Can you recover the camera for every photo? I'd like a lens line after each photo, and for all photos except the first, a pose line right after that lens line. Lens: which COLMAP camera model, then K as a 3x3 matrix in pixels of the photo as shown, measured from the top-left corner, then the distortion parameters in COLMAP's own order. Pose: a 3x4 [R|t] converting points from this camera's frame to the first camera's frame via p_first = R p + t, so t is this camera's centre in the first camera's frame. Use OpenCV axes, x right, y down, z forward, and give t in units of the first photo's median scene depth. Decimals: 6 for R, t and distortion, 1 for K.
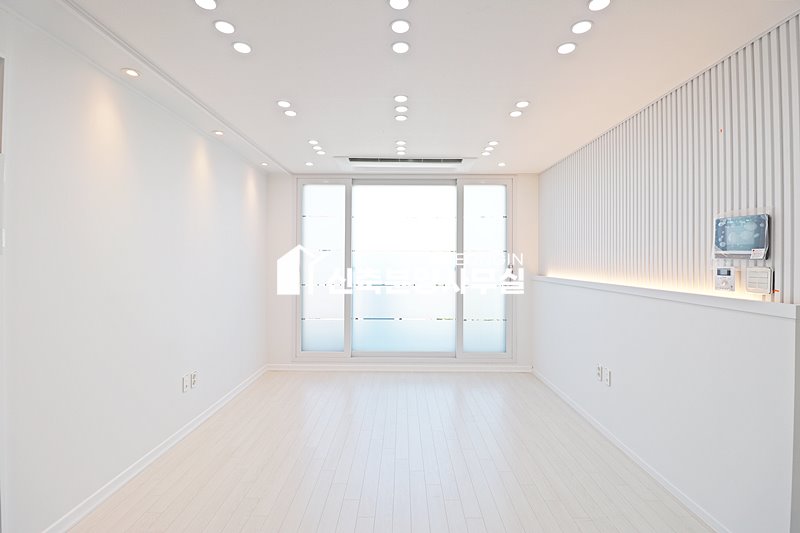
lens RADIAL K [[369.0, 0, 397.6], [0, 369.0, 259.8], [0, 0, 1]] dist [-0.000096, -0.013471]
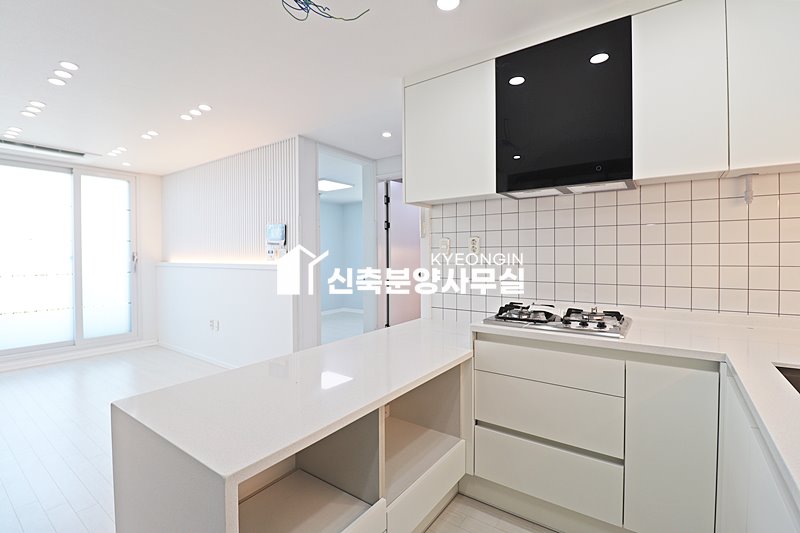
lens RADIAL K [[369.0, 0, 398.3], [0, 369.0, 257.2], [0, 0, 1]] dist [-0.000882, -0.013811]
pose [[0.579759, -0.013731, 0.814672, -0.147419], [0.006769, 0.999905, 0.012036, 0.018728], [-0.814760, -0.001464, 0.579797, -0.316649]]
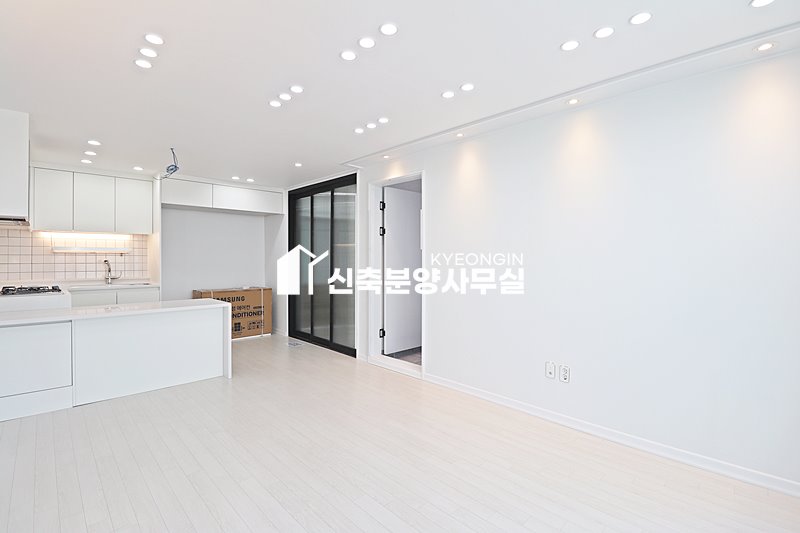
lens RADIAL K [[369.0, 0, 397.6], [0, 369.0, 259.8], [0, 0, 1]] dist [-0.000096, -0.013471]
pose [[-0.709512, -0.004274, -0.704680, 0.297963], [-0.004759, 0.999988, -0.001274, 0.021042], [0.704677, 0.002449, -0.709524, 0.949120]]
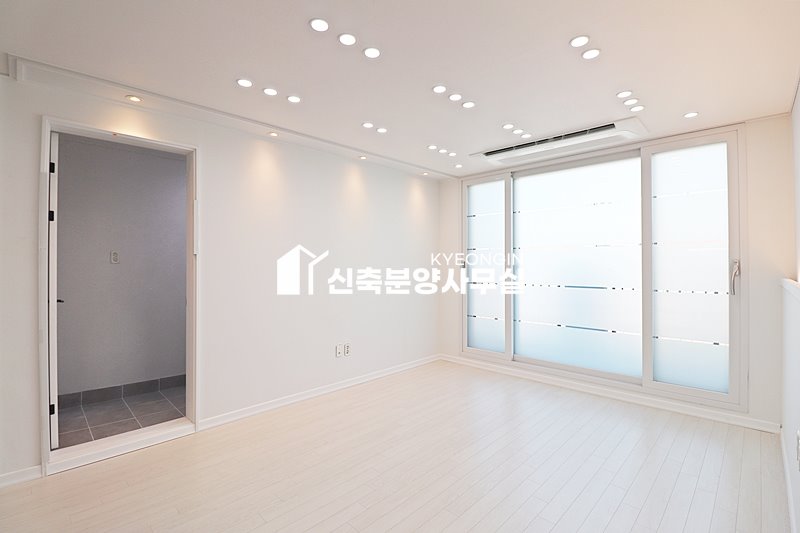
lens RADIAL K [[369.0, 0, 397.6], [0, 369.0, 259.8], [0, 0, 1]] dist [-0.000096, -0.013471]
pose [[0.718352, -0.012079, -0.695575, 0.339216], [0.006599, 0.999923, -0.010549, 0.014343], [0.695648, 0.002987, 0.718377, 0.123566]]
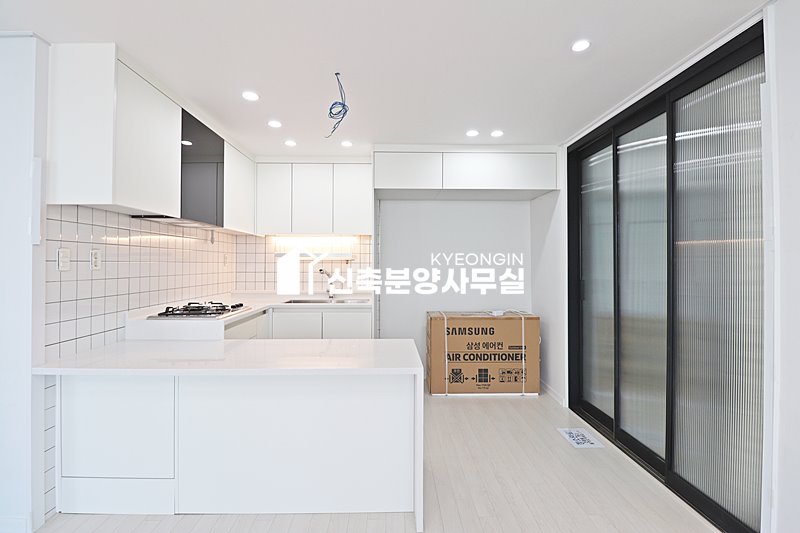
lens RADIAL K [[369.0, 0, 397.6], [0, 369.0, 259.8], [0, 0, 1]] dist [-0.000096, -0.013471]
pose [[-0.999515, -0.007572, -0.030220, -0.009528], [-0.007211, 0.999902, -0.012034, 0.012035], [0.030309, -0.011810, -0.999471, 0.433993]]
